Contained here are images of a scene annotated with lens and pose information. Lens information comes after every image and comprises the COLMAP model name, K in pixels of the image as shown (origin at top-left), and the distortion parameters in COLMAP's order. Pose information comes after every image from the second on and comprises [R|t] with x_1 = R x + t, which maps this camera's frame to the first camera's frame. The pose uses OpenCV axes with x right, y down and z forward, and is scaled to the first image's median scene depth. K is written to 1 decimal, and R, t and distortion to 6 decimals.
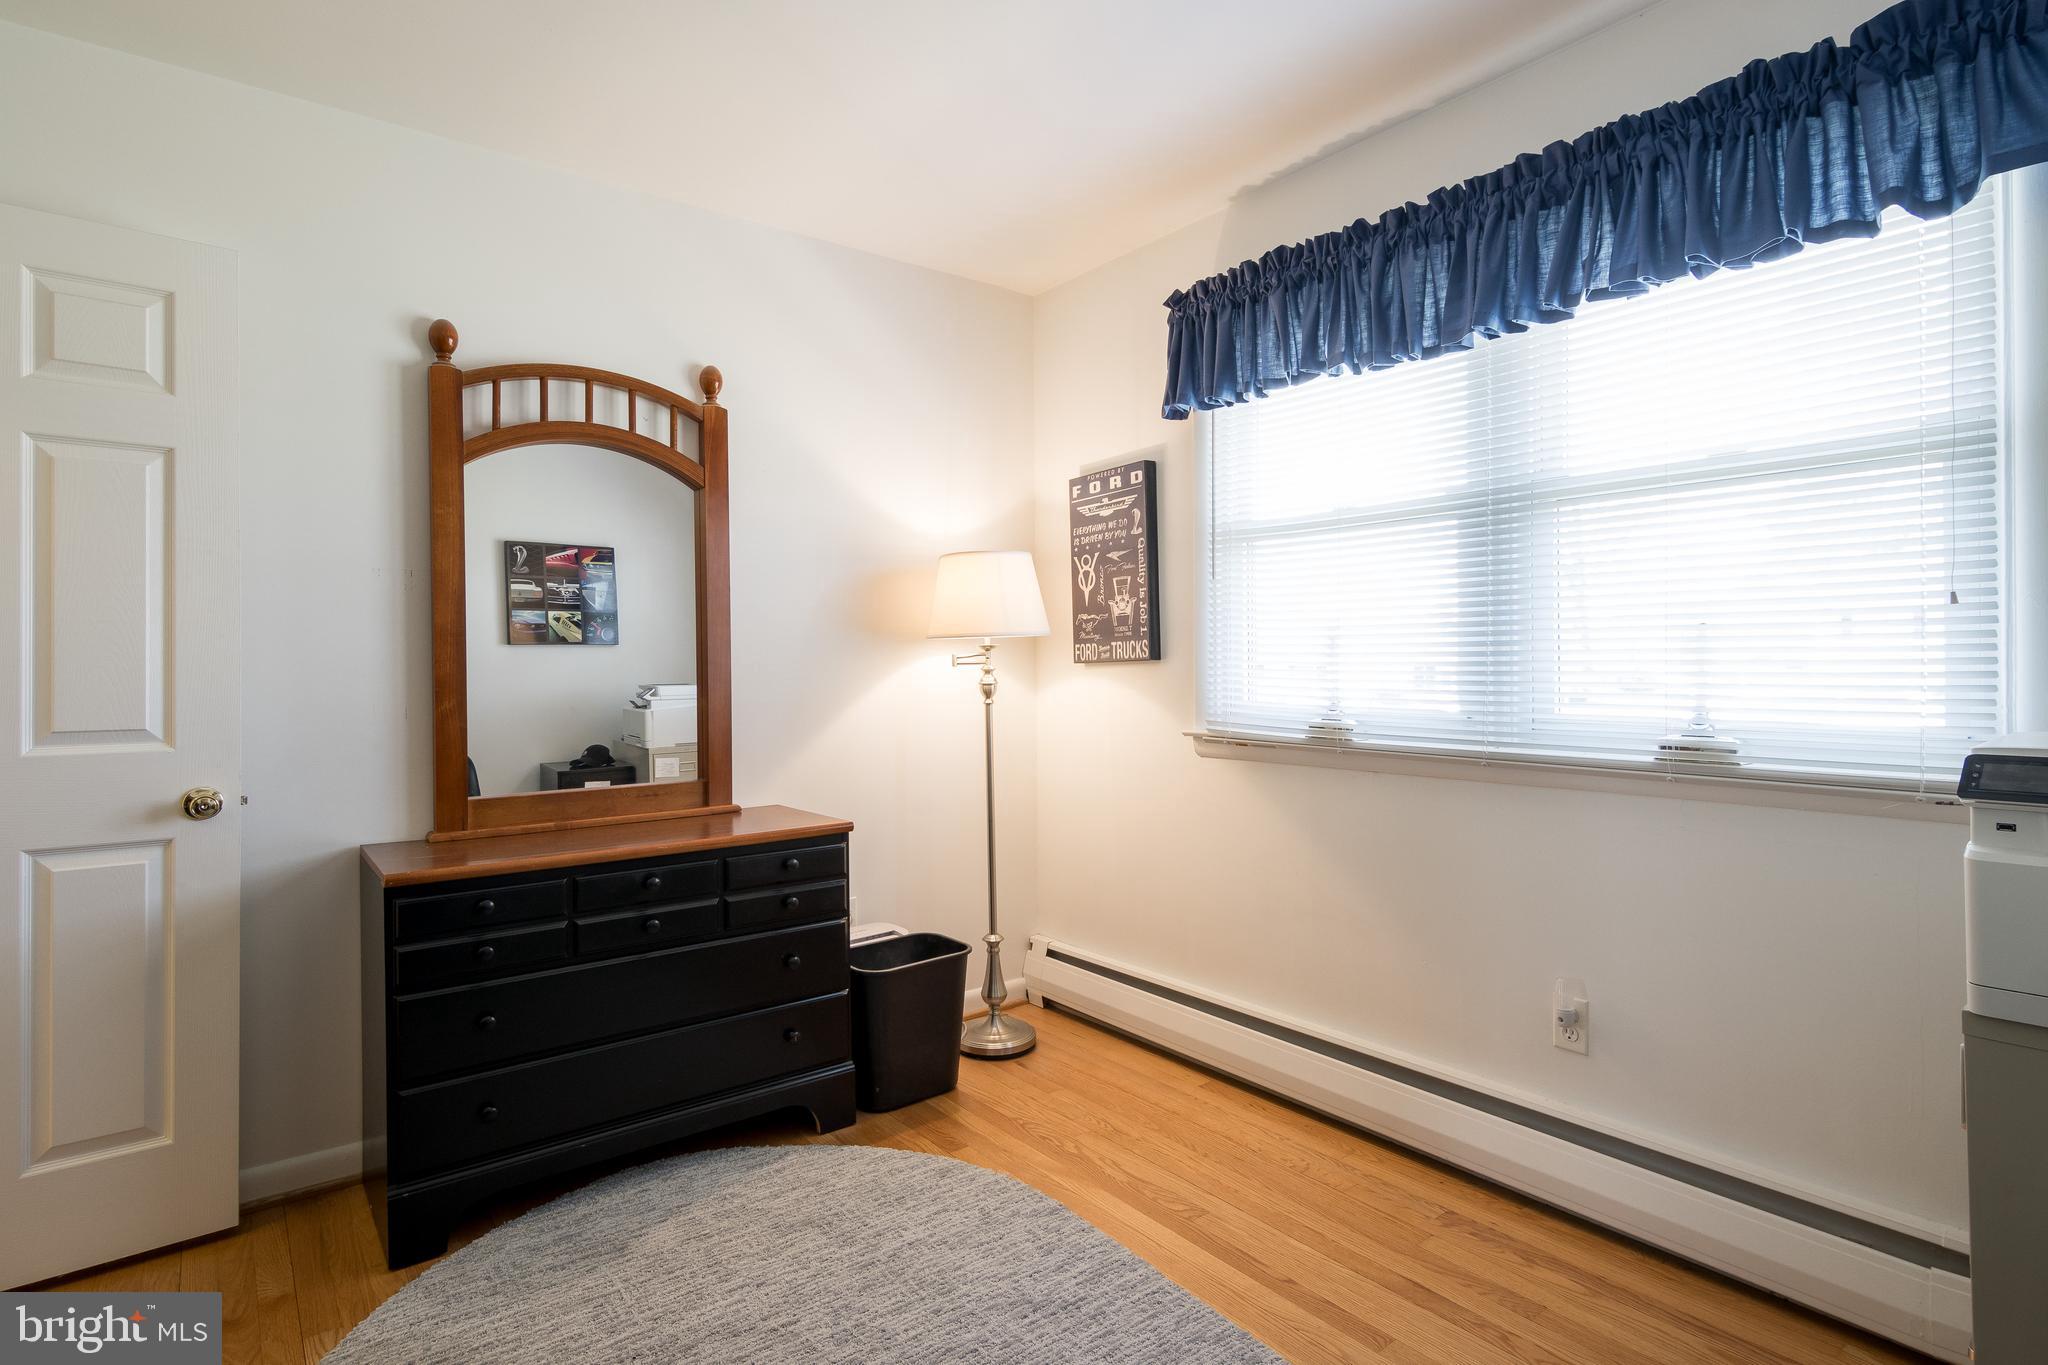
lens RADIAL K [[1030.2, 0, 1030.3], [0, 1030.2, 663.9], [0, 0, 1]] dist [0.013598, -0.012802]
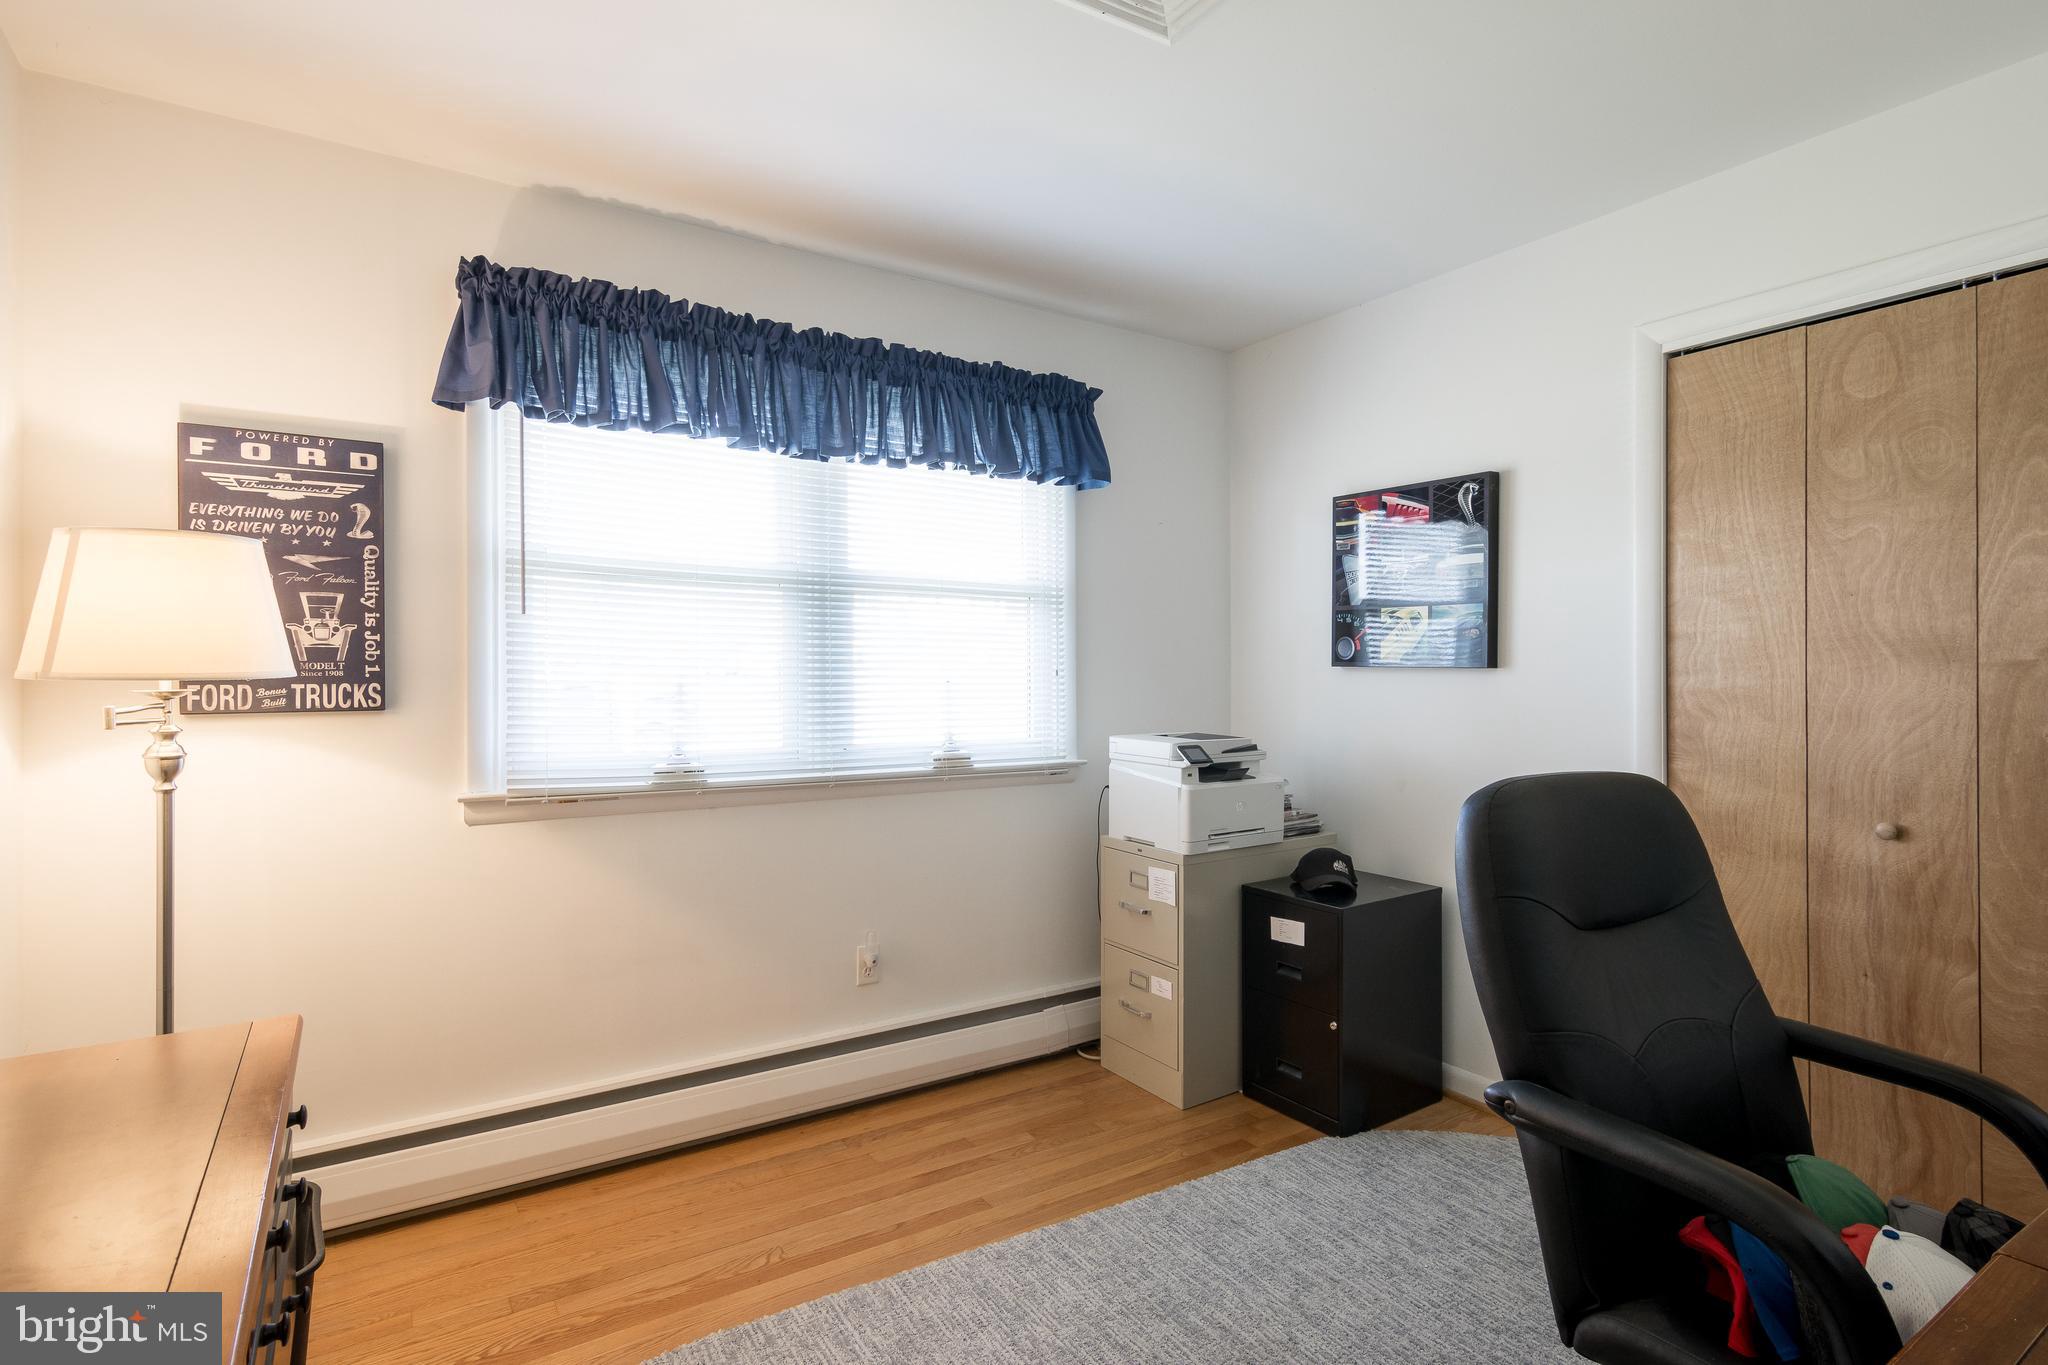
lens RADIAL K [[986.5, 0, 1024.0], [0, 986.5, 682.5], [0, 0, 1]] dist [0.030290, 0.000330]
pose [[0.104171, 0.003684, 0.994553, -0.636289], [0.000423, 0.999993, -0.003748, -0.023203], [-0.994559, 0.000811, 0.104168, 0.522269]]
